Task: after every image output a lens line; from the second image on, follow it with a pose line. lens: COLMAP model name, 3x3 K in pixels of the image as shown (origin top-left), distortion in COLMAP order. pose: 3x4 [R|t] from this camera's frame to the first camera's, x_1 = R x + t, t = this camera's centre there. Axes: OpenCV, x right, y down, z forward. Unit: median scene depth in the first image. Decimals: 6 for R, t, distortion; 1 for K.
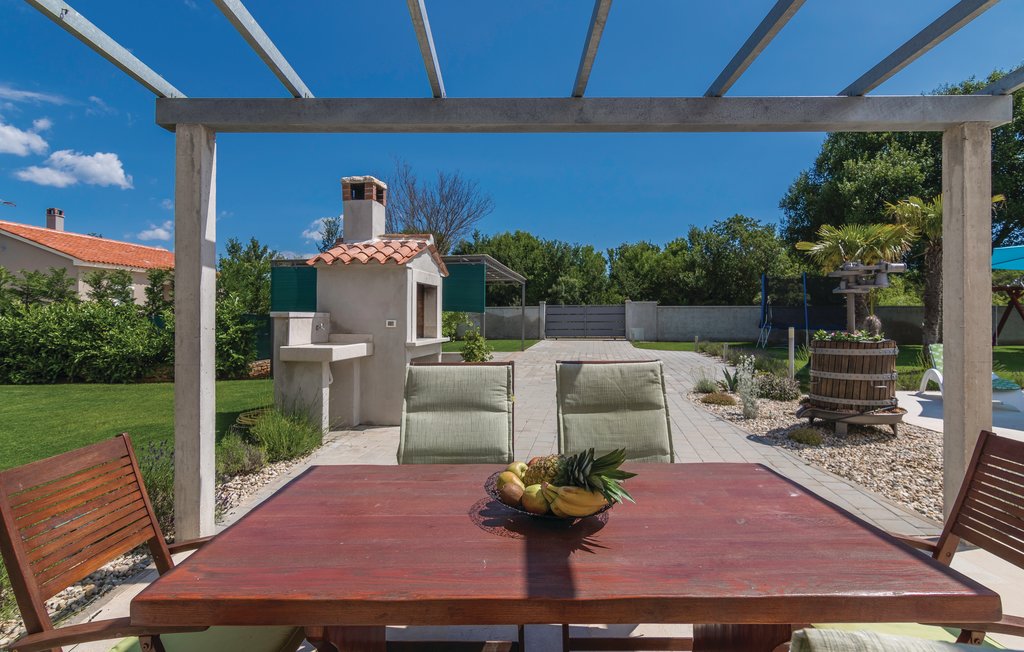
lens RADIAL K [[531.2, 0, 515.3], [0, 531.2, 319.1], [0, 0, 1]] dist [0.000237, -0.002008]
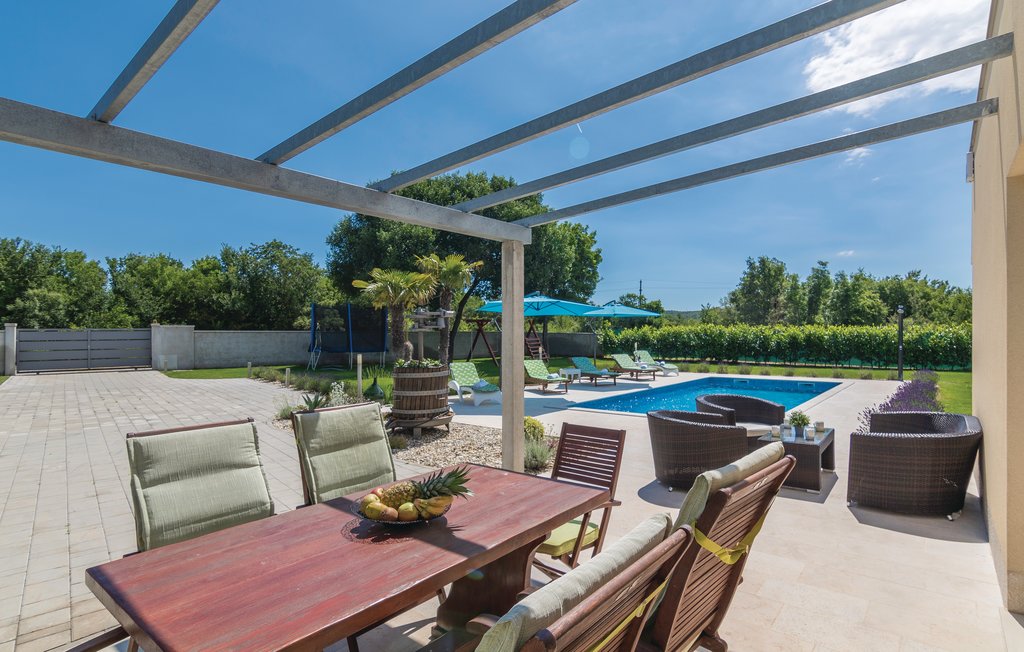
lens RADIAL K [[510.0, 0, 542.2], [0, 510.0, 349.9], [0, 0, 1]] dist [-0.003566, 0.000835]
pose [[0.614437, -0.028838, 0.788439, -0.107893], [0.010393, 0.999541, 0.028460, -0.019072], [-0.788898, -0.009293, 0.614454, -0.019857]]
